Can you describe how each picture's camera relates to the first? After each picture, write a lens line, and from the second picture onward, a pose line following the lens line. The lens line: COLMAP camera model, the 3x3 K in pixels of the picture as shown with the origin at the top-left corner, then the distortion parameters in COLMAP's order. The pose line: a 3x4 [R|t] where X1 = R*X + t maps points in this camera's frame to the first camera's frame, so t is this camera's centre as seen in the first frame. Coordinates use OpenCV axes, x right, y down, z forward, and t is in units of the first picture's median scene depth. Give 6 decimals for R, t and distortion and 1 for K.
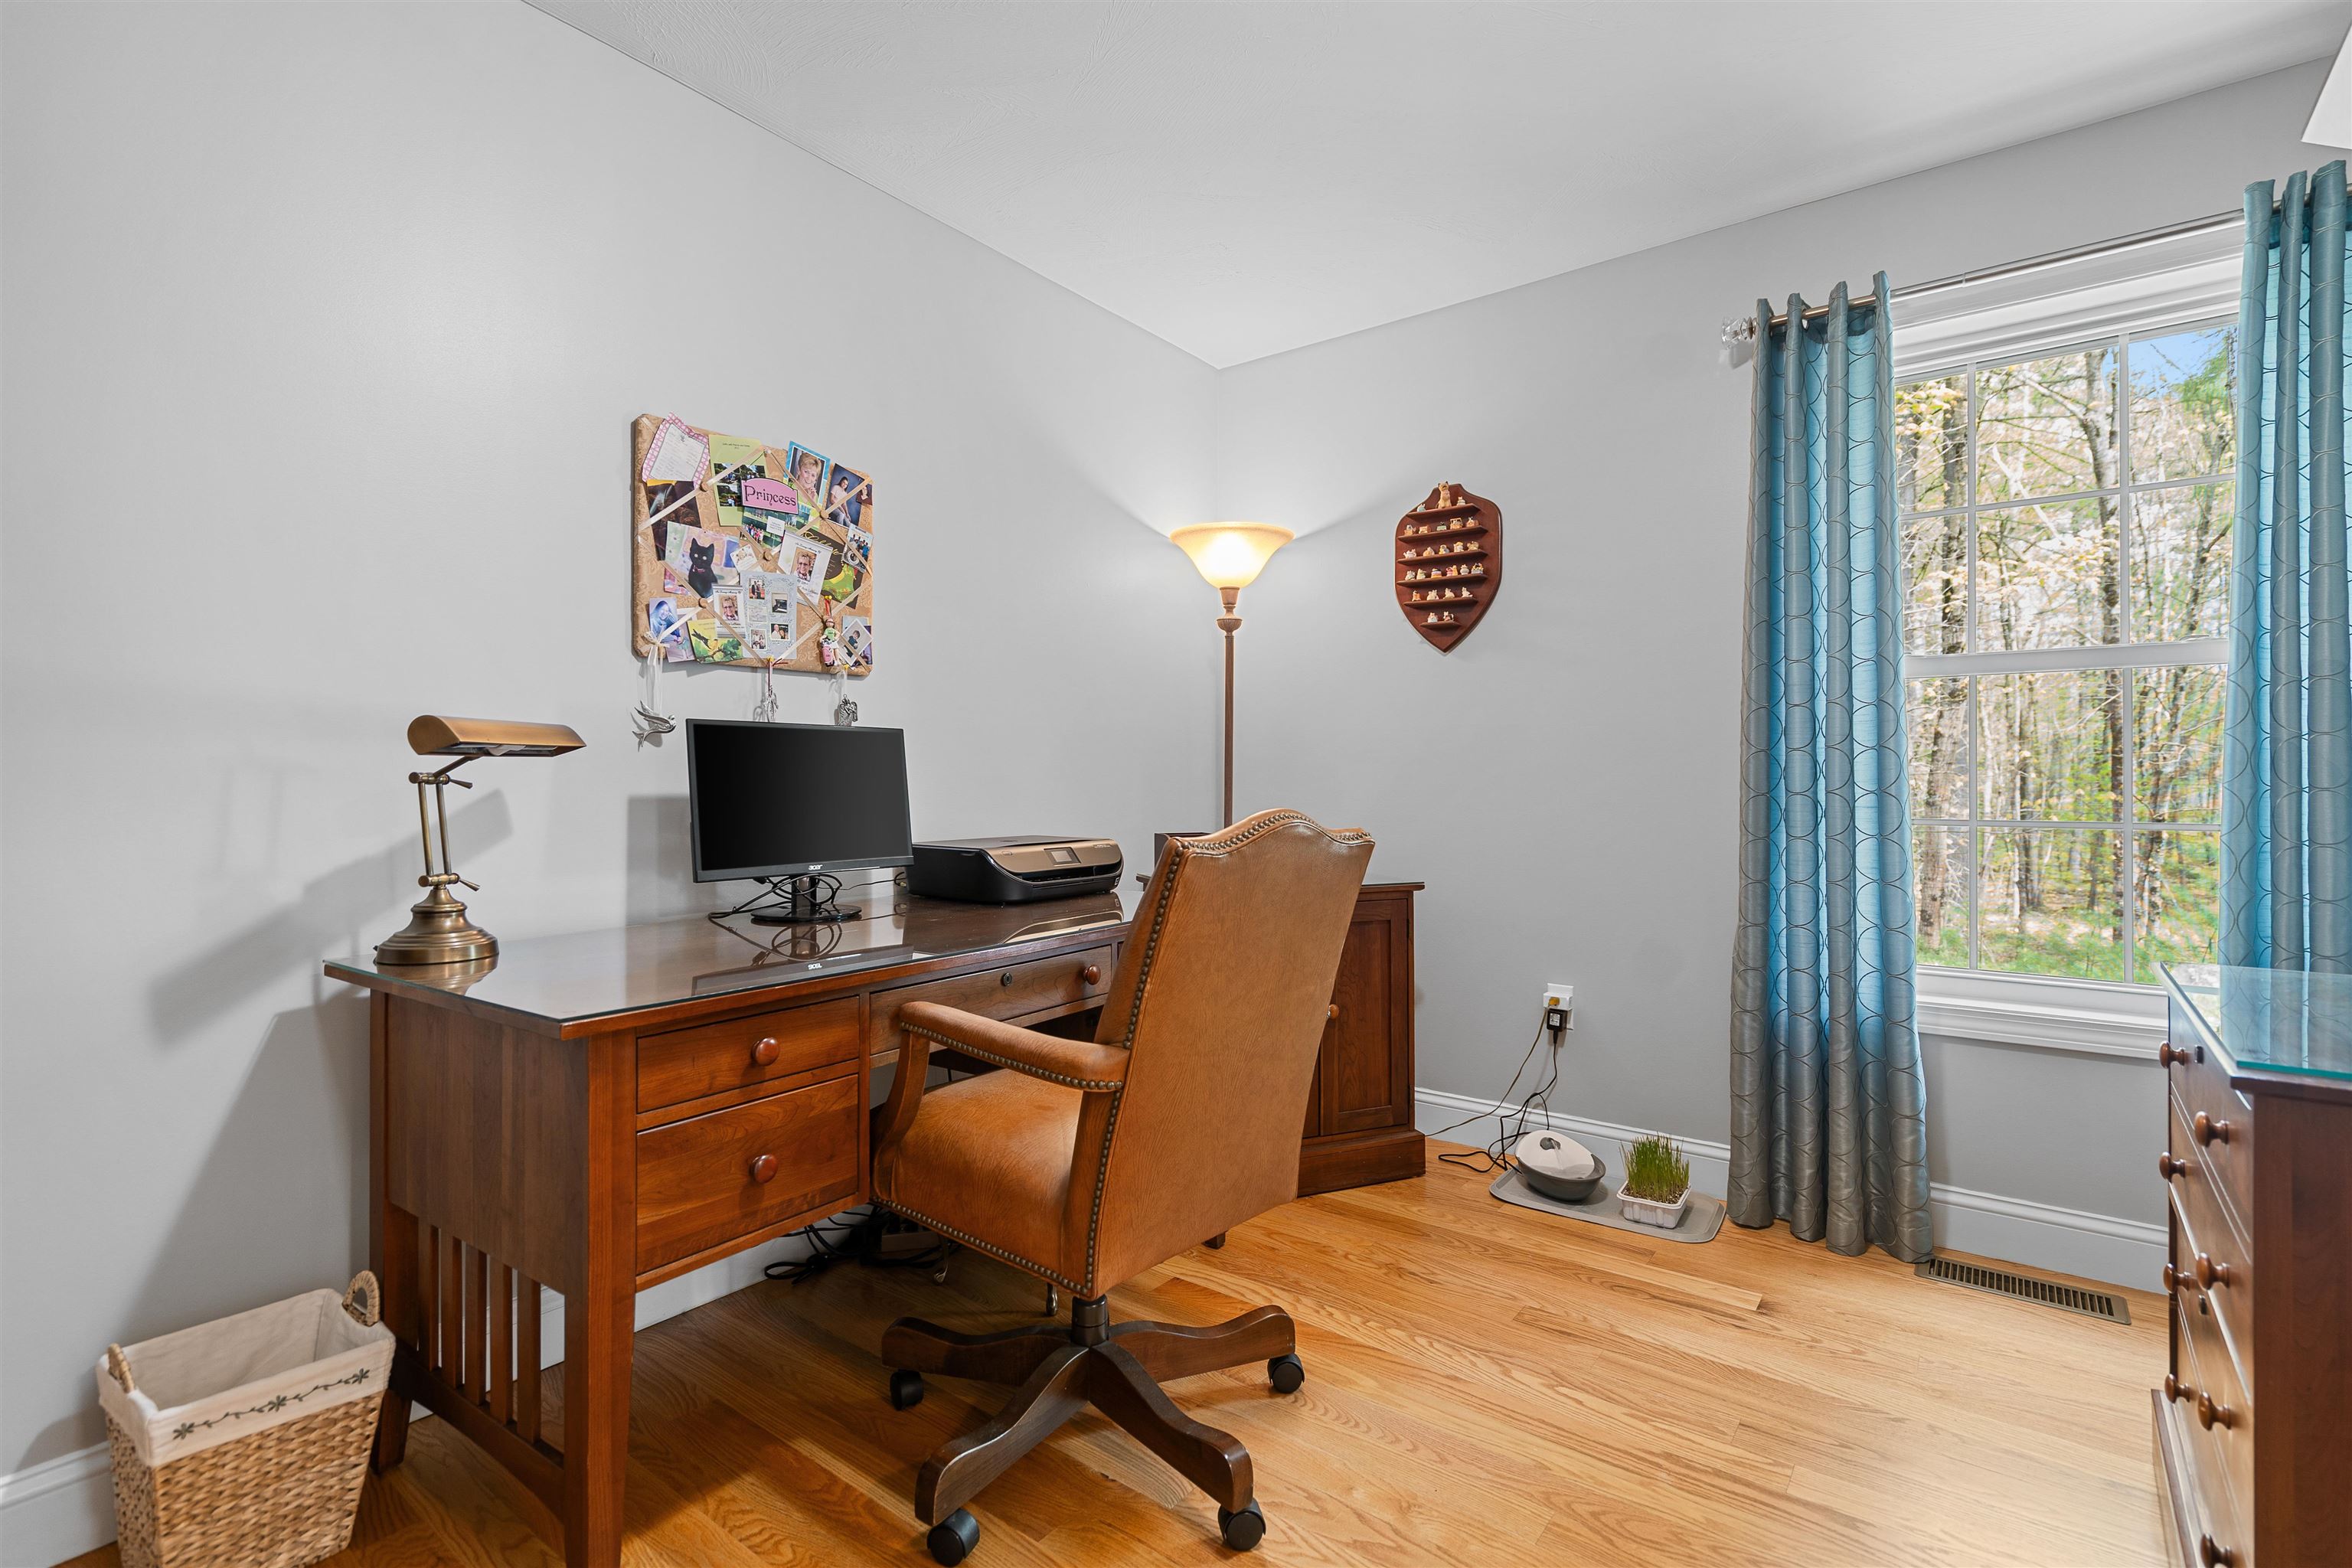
lens RADIAL K [[1084.2, 0, 1177.8], [0, 1084.2, 779.2], [0, 0, 1]] dist [-0.001225, 0.003313]
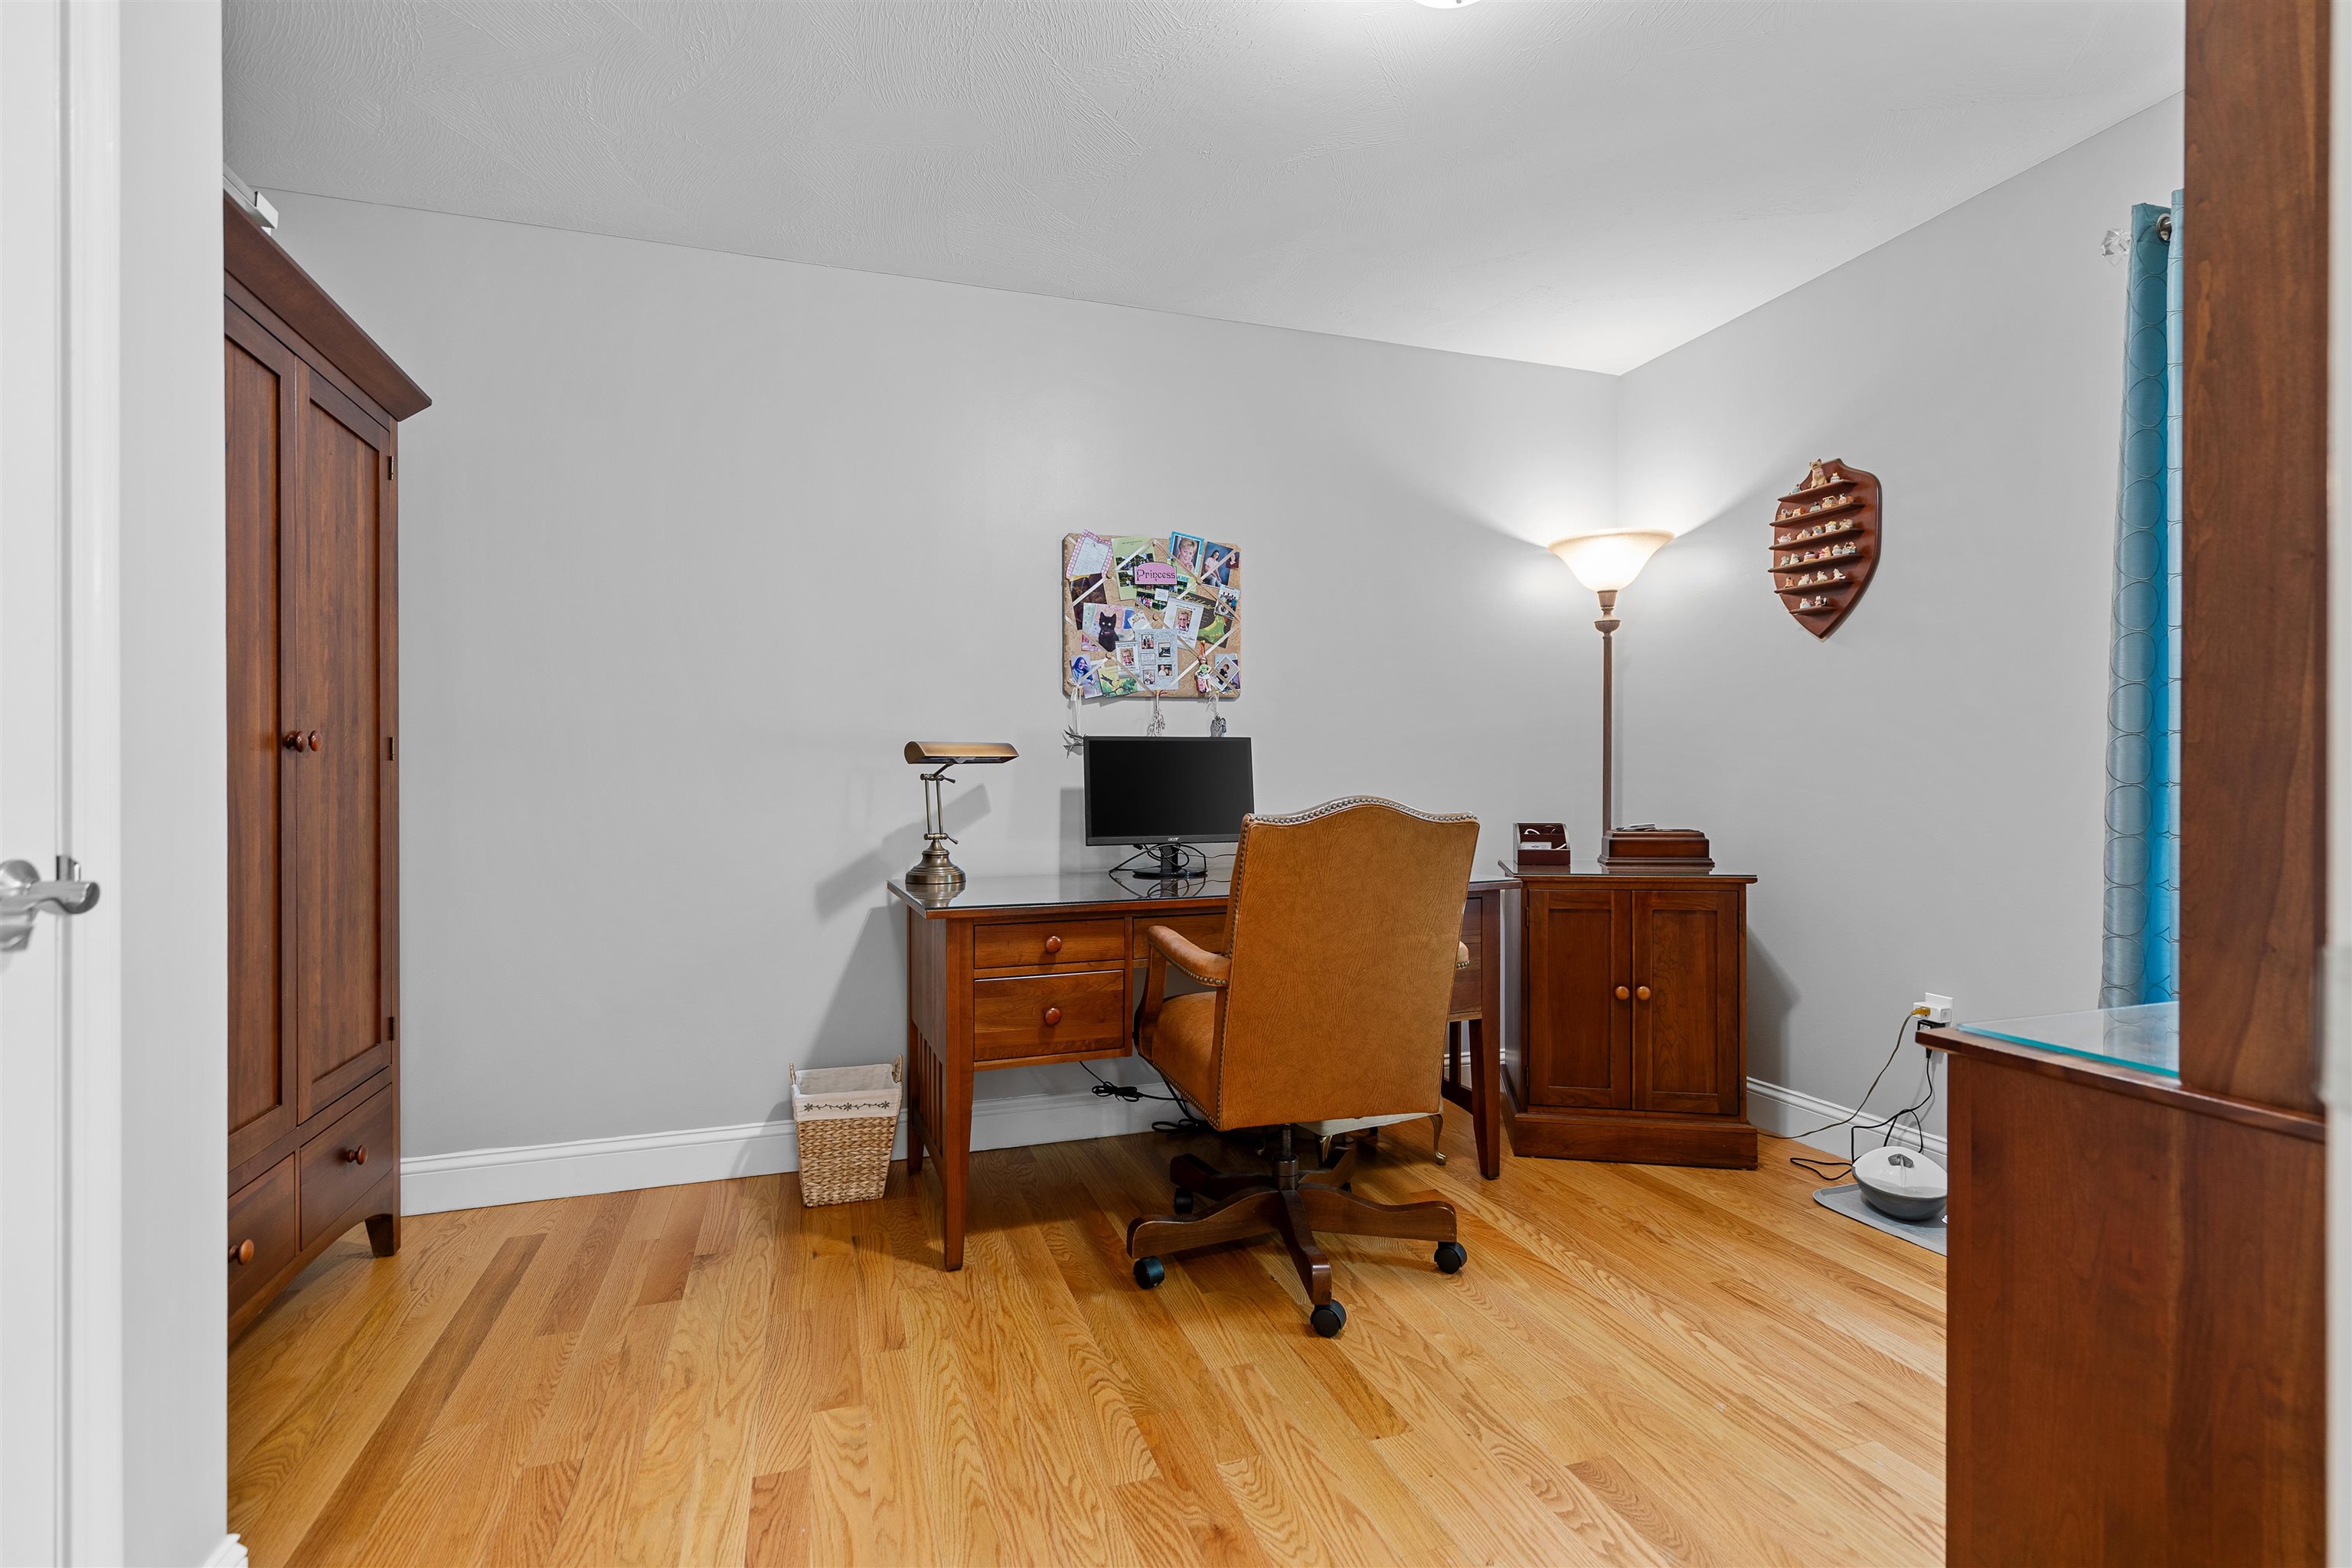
lens RADIAL K [[1084.2, 0, 1179.6], [0, 1084.2, 787.5], [0, 0, 1]] dist [-0.001225, 0.003313]
pose [[0.829446, -0.003082, -0.558579, 0.449291], [0.007282, 0.999959, 0.005295, 0.007193], [0.558540, -0.008459, 0.829434, -0.152489]]
